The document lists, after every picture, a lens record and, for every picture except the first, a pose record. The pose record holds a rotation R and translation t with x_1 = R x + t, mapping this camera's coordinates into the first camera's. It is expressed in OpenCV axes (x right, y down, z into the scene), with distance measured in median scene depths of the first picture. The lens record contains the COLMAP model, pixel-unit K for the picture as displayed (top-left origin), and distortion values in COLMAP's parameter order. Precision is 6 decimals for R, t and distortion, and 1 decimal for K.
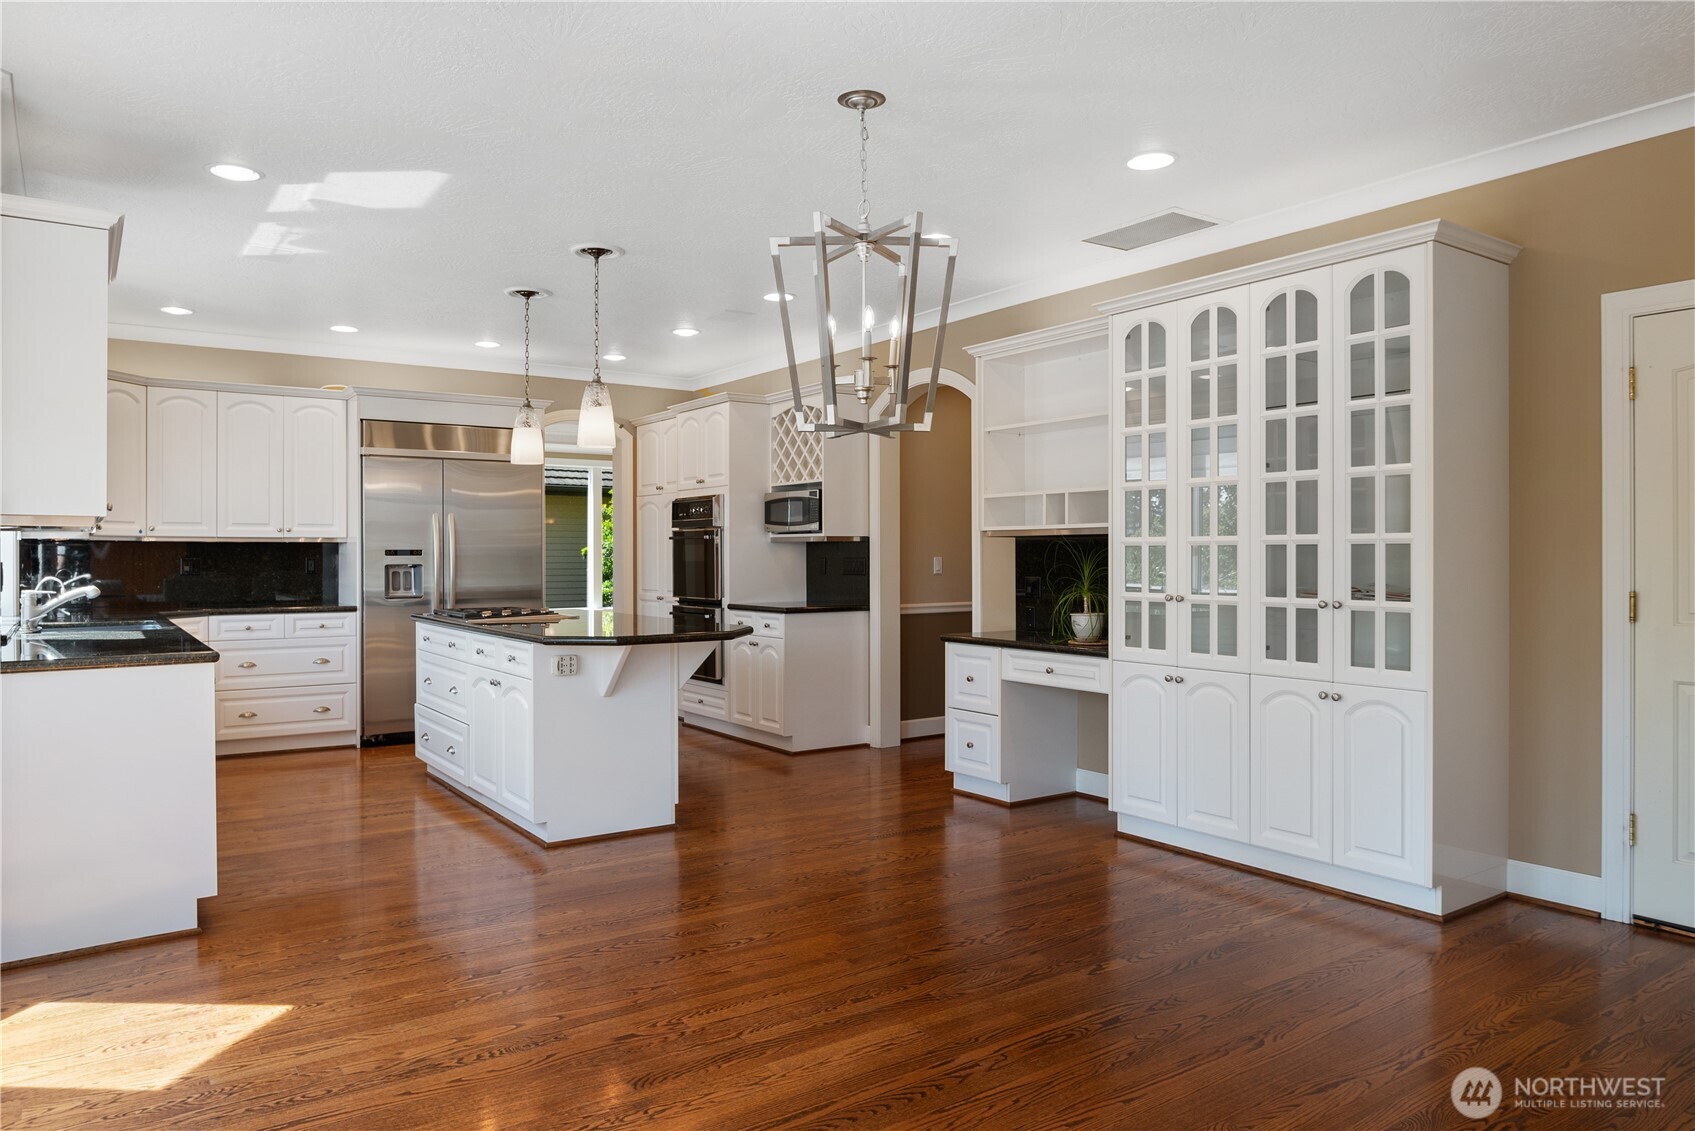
lens RADIAL K [[1105.4, 0, 858.7], [0, 1105.4, 560.1], [0, 0, 1]] dist [-0.010689, -0.003922]
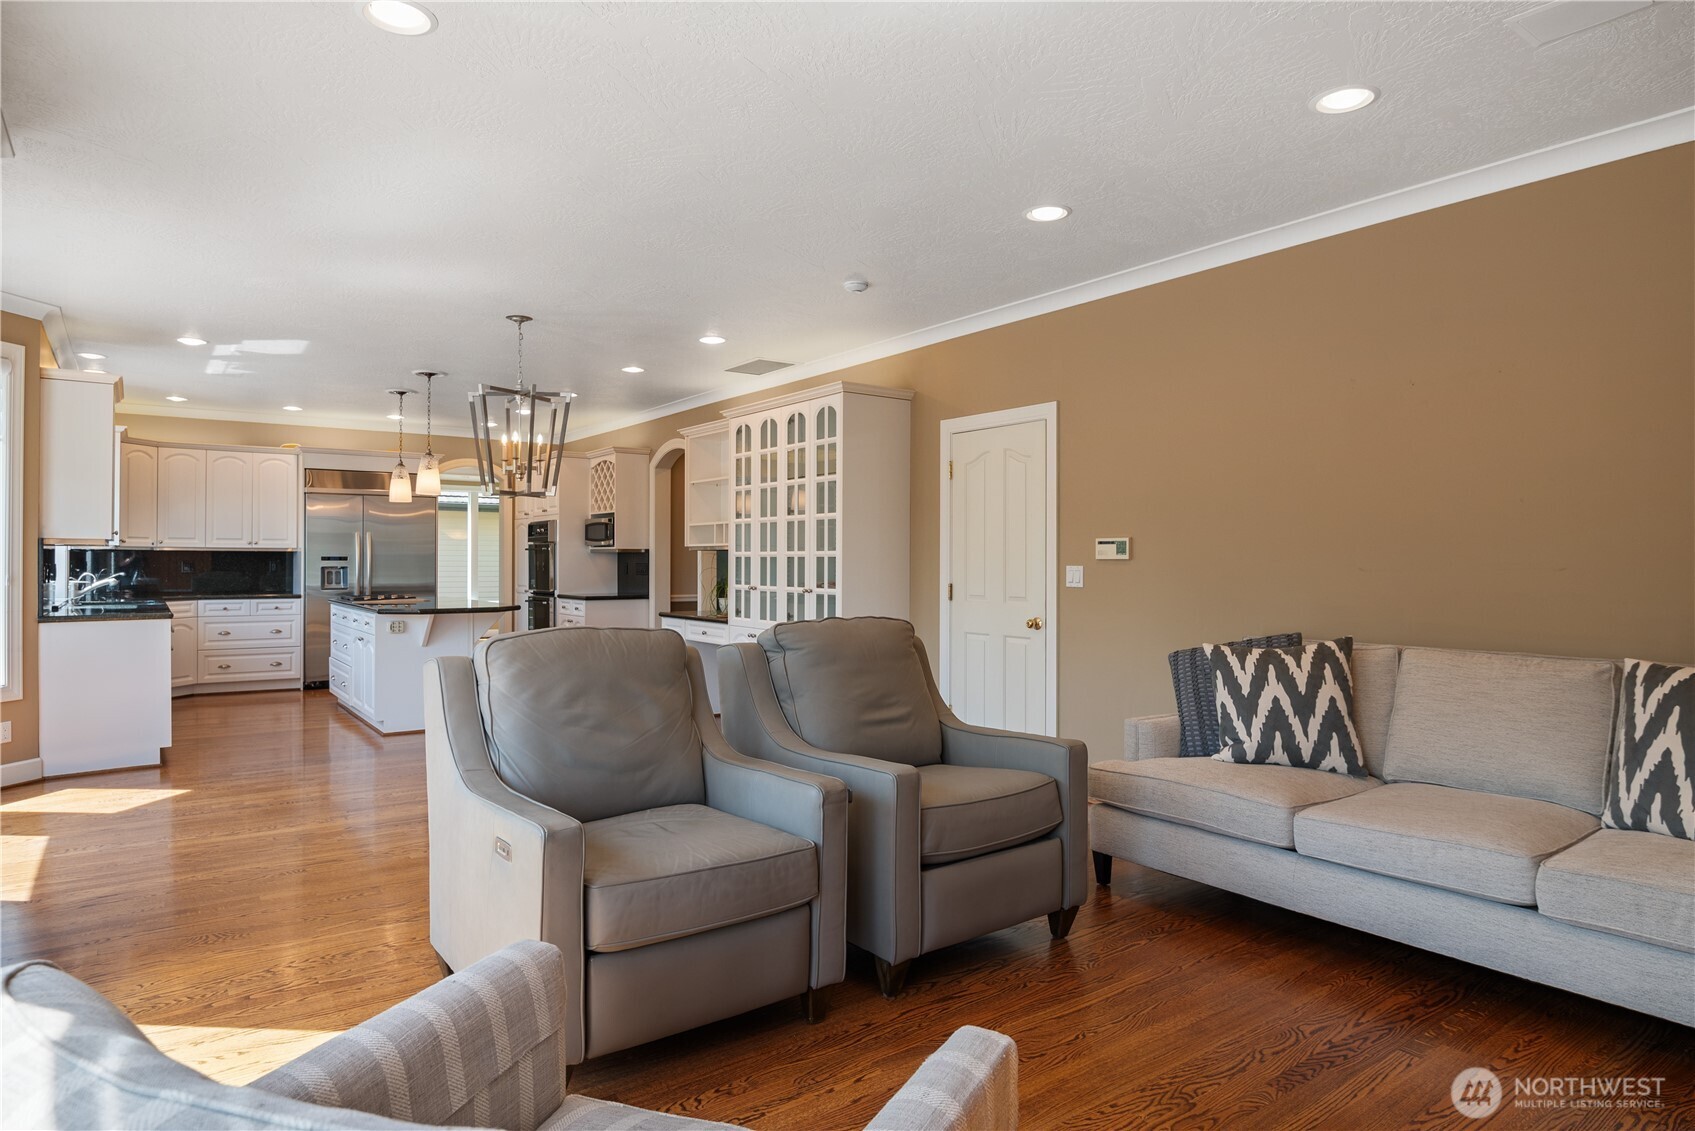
lens RADIAL K [[969.2, 0, 849.1], [0, 969.2, 560.1], [0, 0, 1]] dist [-0.012308, -0.005512]
pose [[0.999796, 0.004793, 0.019596, 0.256813], [-0.004679, 0.999972, -0.005844, -0.000189], [-0.019624, 0.005752, 0.999791, -0.313004]]
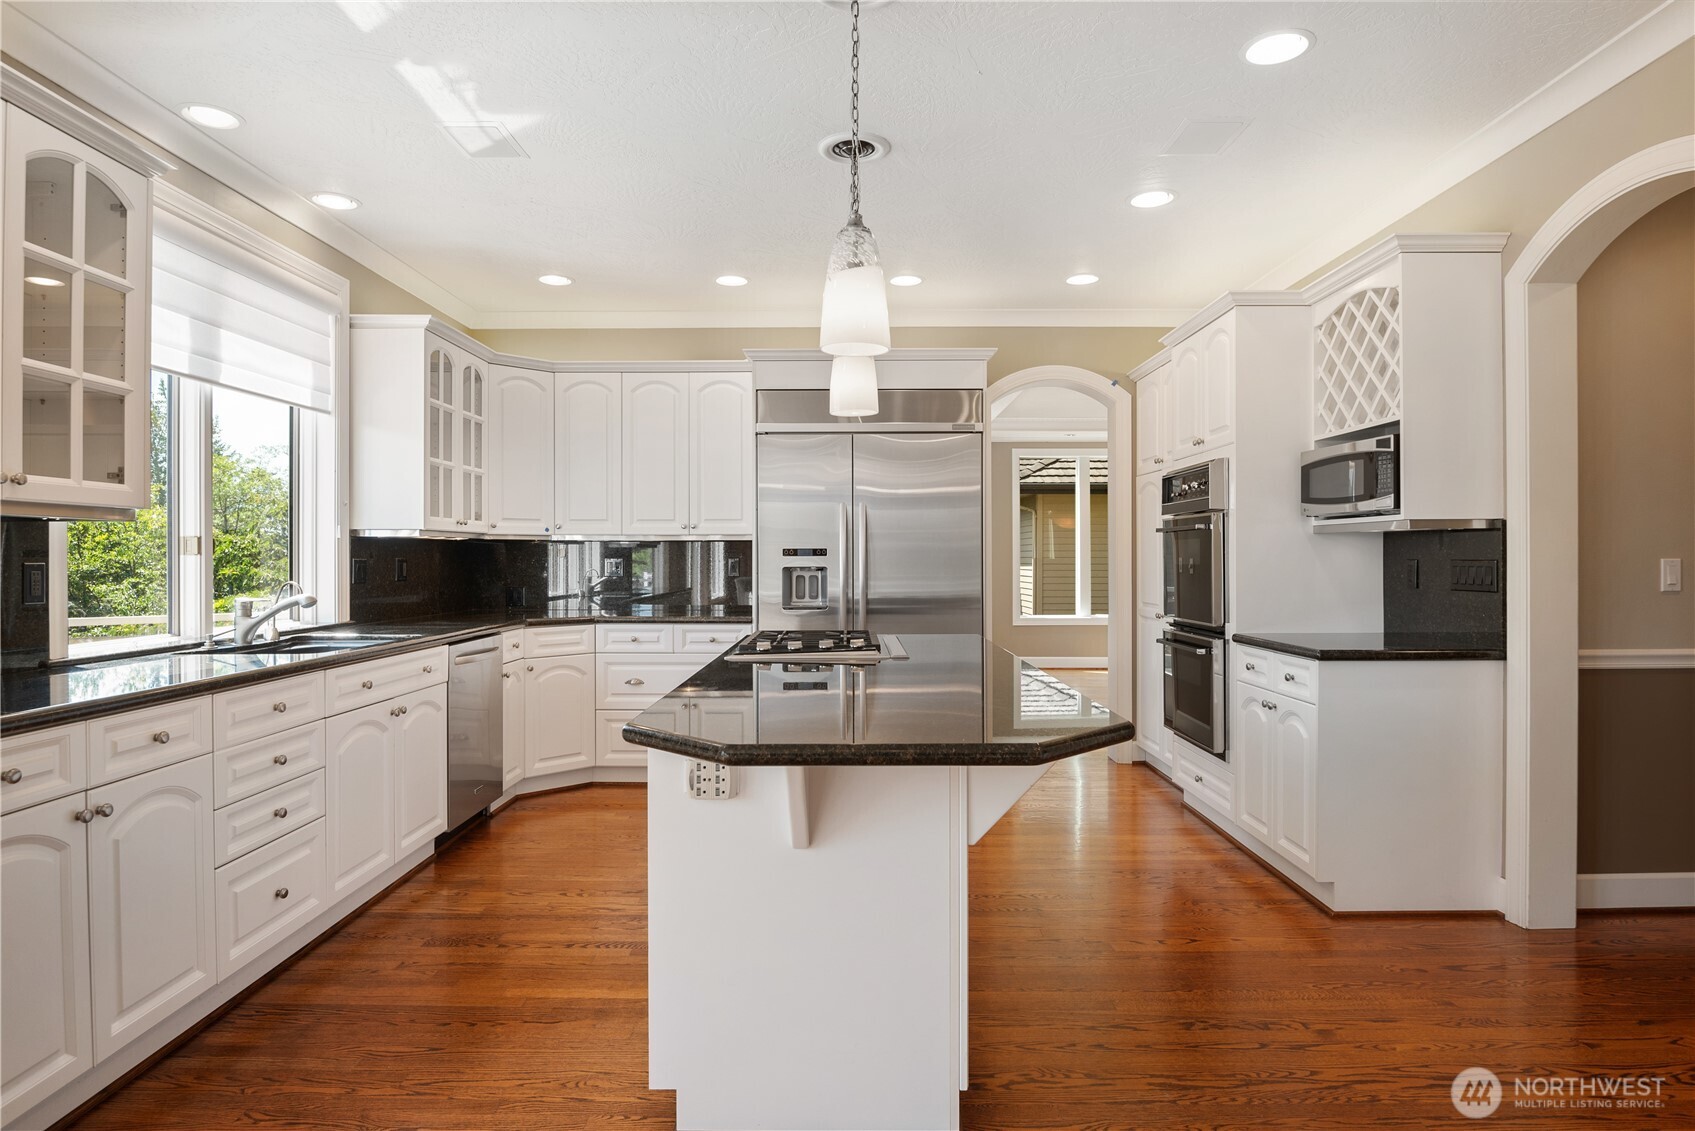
lens RADIAL K [[969.2, 0, 840.2], [0, 969.2, 562.0], [0, 0, 1]] dist [-0.012308, -0.005512]
pose [[0.813558, 0.003068, -0.581476, 0.018425], [-0.002905, 0.999995, 0.001211, -0.000465], [0.581477, 0.000704, 0.813563, 0.451845]]
